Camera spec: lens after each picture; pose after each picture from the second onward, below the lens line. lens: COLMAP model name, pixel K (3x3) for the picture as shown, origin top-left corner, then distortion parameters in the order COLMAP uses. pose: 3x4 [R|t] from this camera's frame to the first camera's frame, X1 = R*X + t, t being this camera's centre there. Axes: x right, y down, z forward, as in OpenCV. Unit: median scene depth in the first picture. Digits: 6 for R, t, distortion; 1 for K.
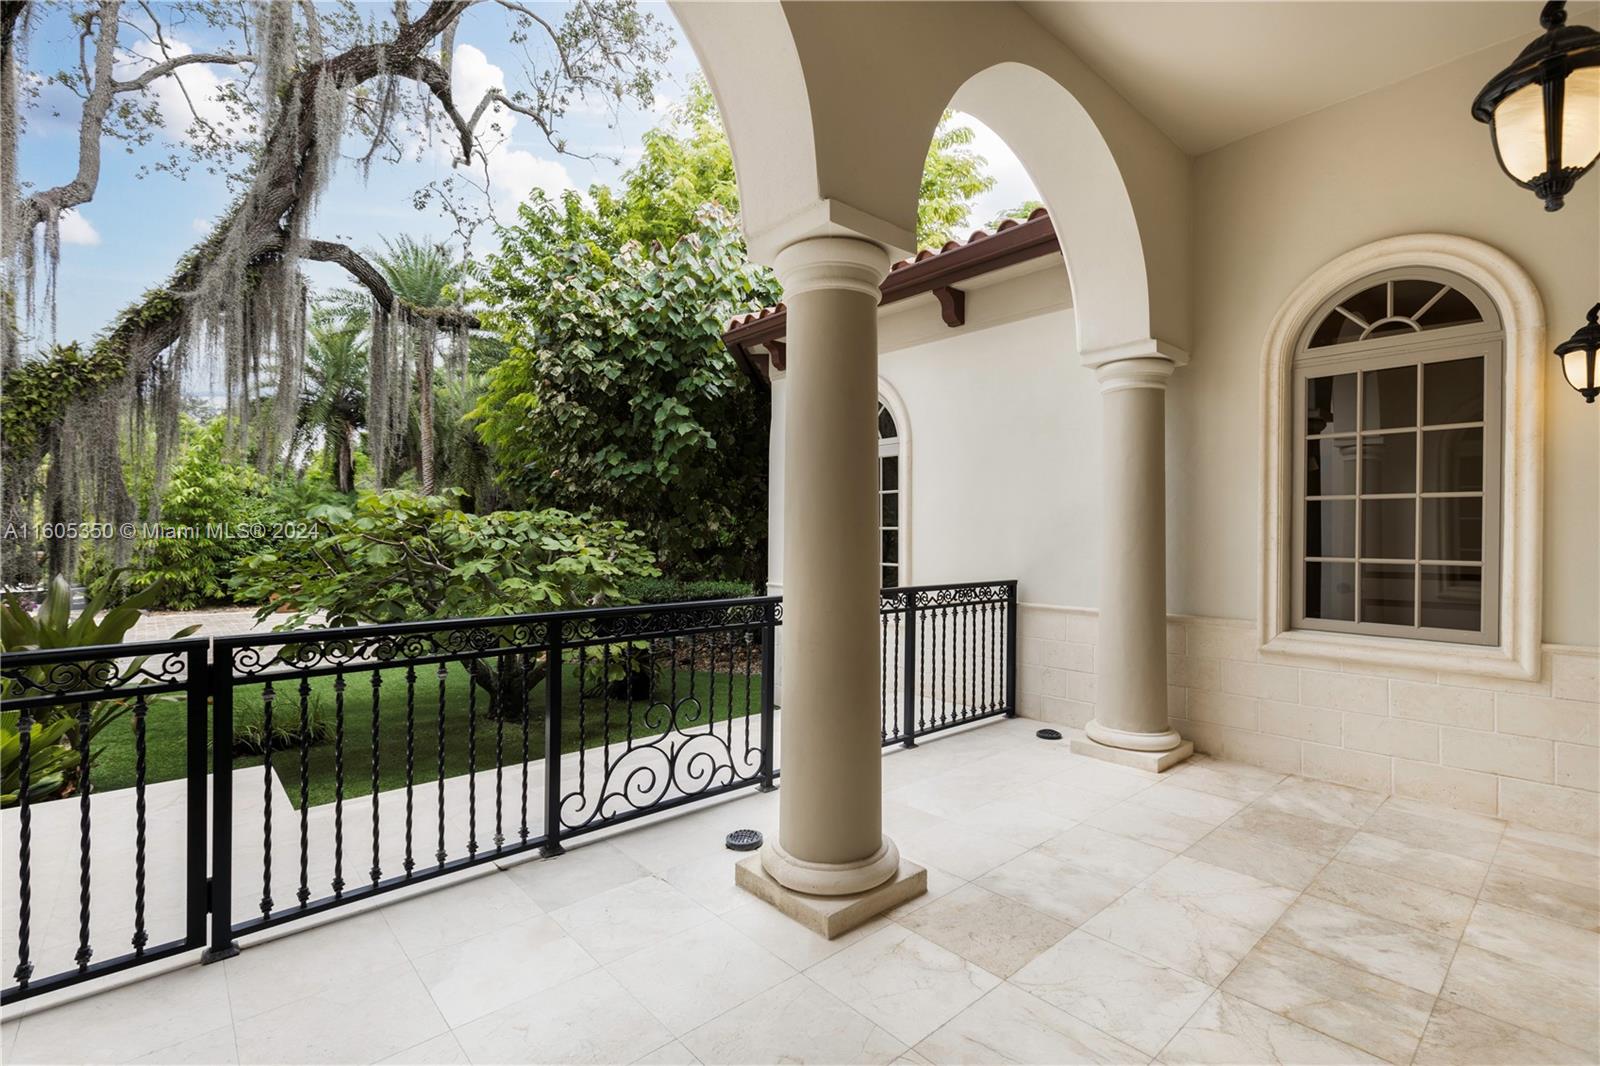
lens RADIAL K [[717.6, 0, 828.8], [0, 717.6, 535.6], [0, 0, 1]] dist [0.000509, -0.000063]
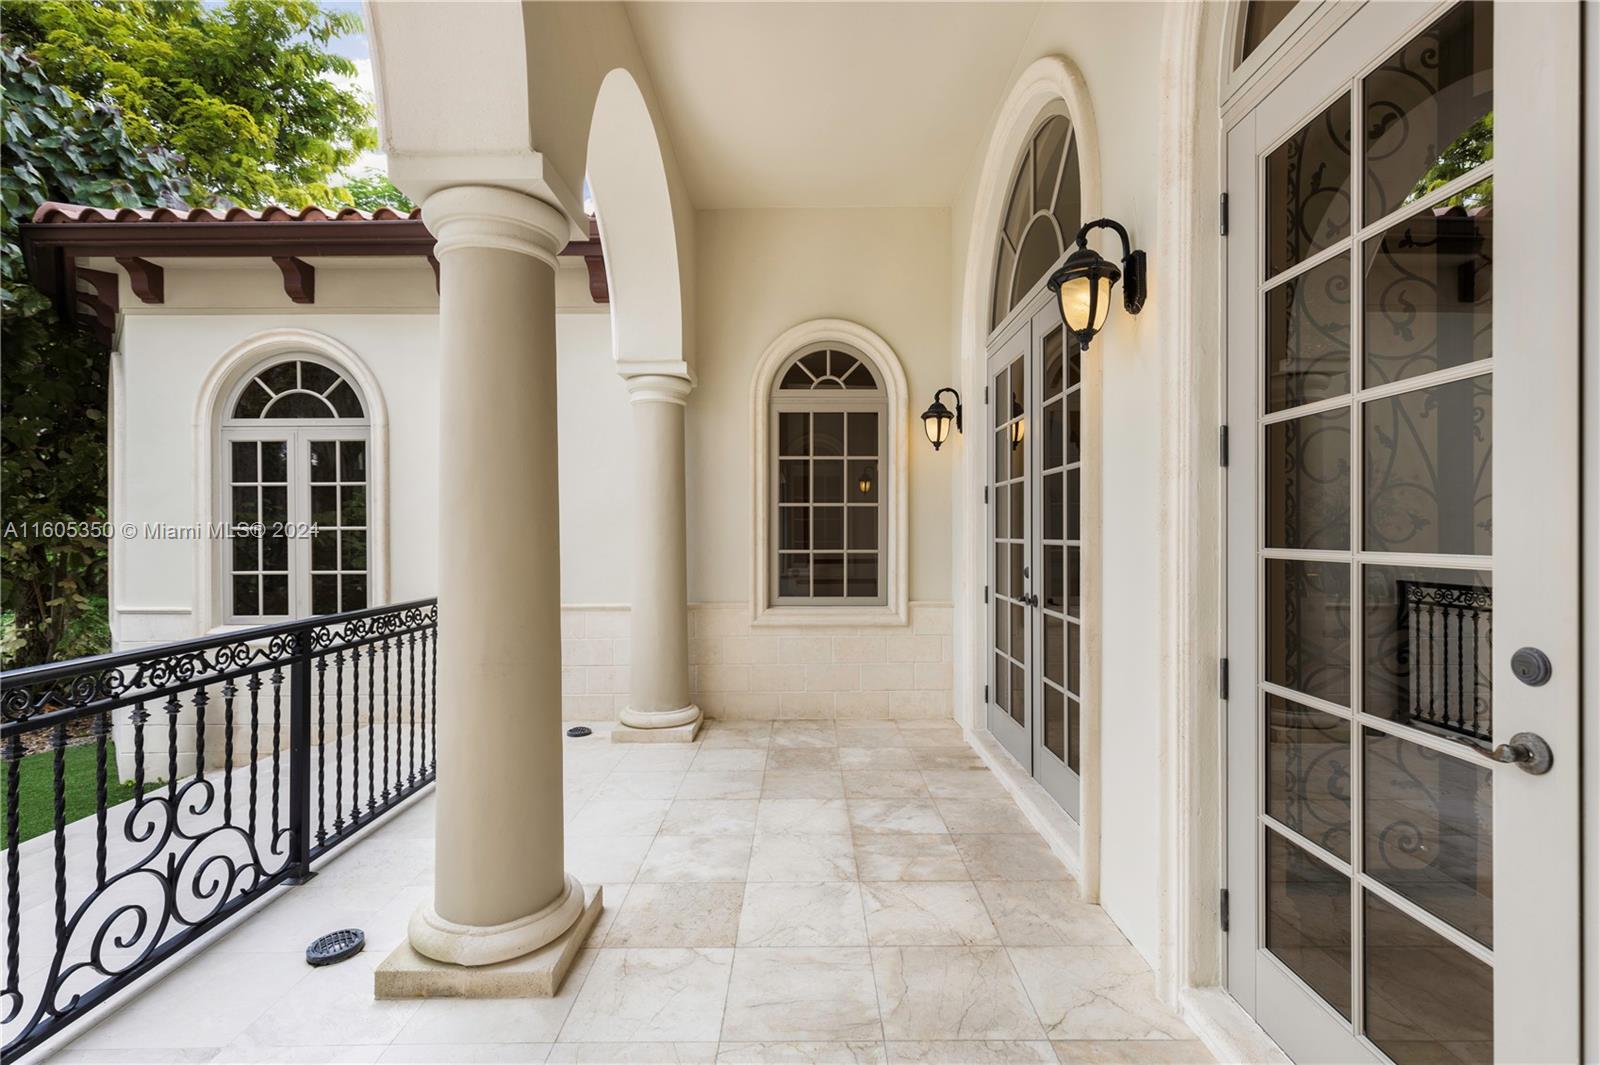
lens RADIAL K [[708.5, 0, 800.0], [0, 708.5, 532.5], [0, 0, 1]] dist [0.001350, -0.000170]
pose [[0.676983, -0.007552, 0.735960, -0.302788], [0.007670, 0.999965, 0.003205, -0.006512], [-0.735958, 0.003475, 0.677018, 0.128753]]
